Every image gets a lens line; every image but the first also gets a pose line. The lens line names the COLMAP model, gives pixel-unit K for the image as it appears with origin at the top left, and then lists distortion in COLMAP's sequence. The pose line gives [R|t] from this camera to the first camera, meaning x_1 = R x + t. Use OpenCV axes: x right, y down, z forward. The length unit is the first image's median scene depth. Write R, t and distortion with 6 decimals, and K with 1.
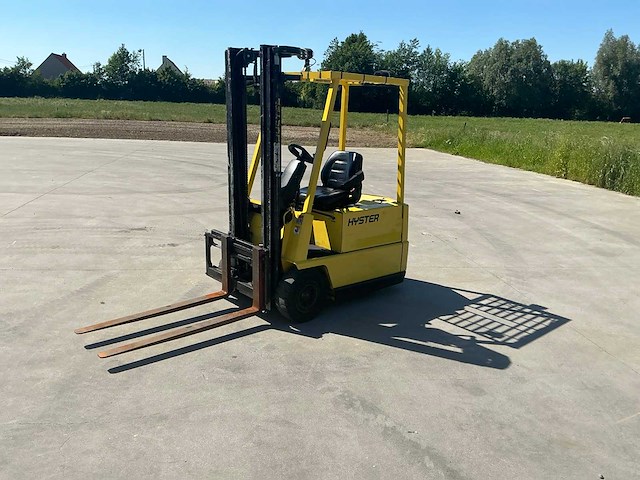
lens RADIAL K [[531.3, 0, 319.8], [0, 531.3, 243.1], [0, 0, 1]] dist [0.122477, -0.256448]
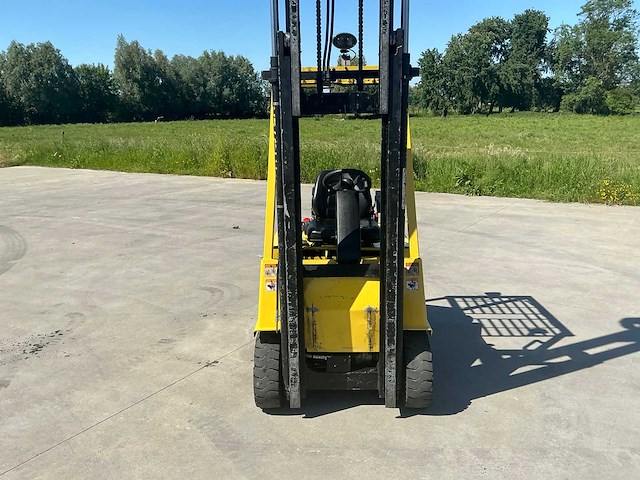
lens RADIAL K [[533.4, 0, 318.5], [0, 533.4, 239.5], [0, 0, 1]] dist [0.118294, -0.252433]
pose [[0.677652, -0.217922, 0.702351, -0.539260], [0.227840, 0.970304, 0.081233, -0.147074], [-0.699197, 0.104976, 0.707180, 0.491032]]
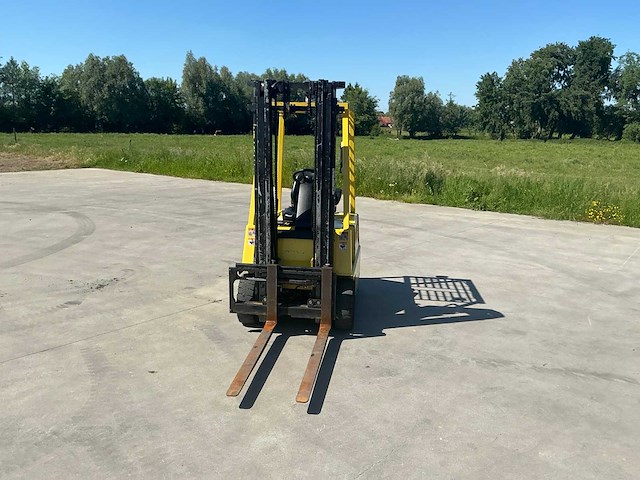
lens RADIAL K [[534.7, 0, 318.9], [0, 534.7, 240.5], [0, 0, 1]] dist [0.120727, -0.261765]
pose [[0.752891, -0.155155, 0.639595, -0.674505], [0.175455, 0.983962, 0.032159, -0.068151], [-0.634327, 0.088008, 0.768039, 0.158998]]
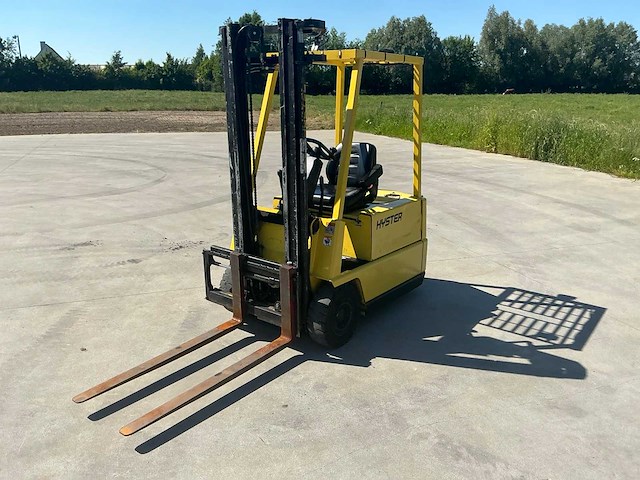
lens RADIAL K [[533.4, 0, 318.5], [0, 533.4, 239.5], [0, 0, 1]] dist [0.118294, -0.252433]
pose [[0.982277, -0.083606, 0.167756, -0.171342], [0.079368, 0.996337, 0.031823, -0.046413], [-0.169802, -0.017944, 0.985315, 0.146251]]
